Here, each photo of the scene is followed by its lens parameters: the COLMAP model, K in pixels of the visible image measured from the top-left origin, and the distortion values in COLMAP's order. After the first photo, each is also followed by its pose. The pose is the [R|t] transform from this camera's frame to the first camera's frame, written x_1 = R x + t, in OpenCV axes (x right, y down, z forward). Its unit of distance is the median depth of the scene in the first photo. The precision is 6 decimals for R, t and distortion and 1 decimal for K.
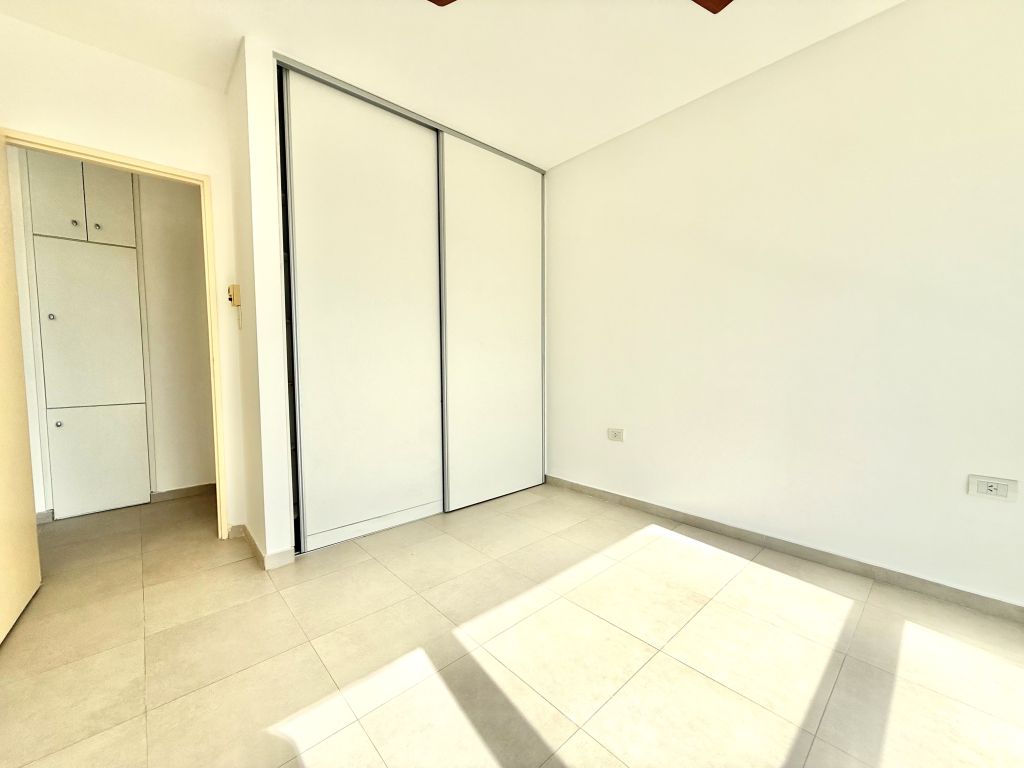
lens RADIAL K [[408.3, 0, 507.7], [0, 408.3, 383.5], [0, 0, 1]] dist [0.000788, 0.000045]
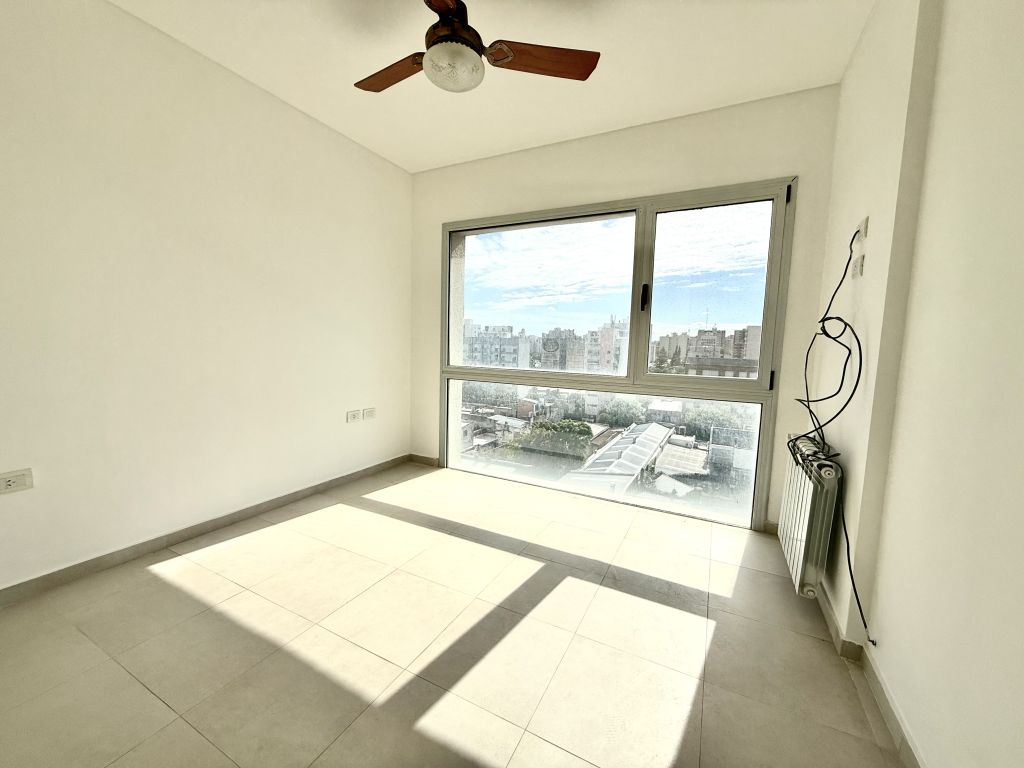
lens RADIAL K [[408.3, 0, 507.7], [0, 408.3, 383.5], [0, 0, 1]] dist [0.000788, 0.000045]
pose [[-0.345787, -0.095416, 0.933449, -0.753271], [0.028714, 0.993274, 0.112168, -0.084294], [-0.937874, 0.065589, -0.340721, 0.831027]]
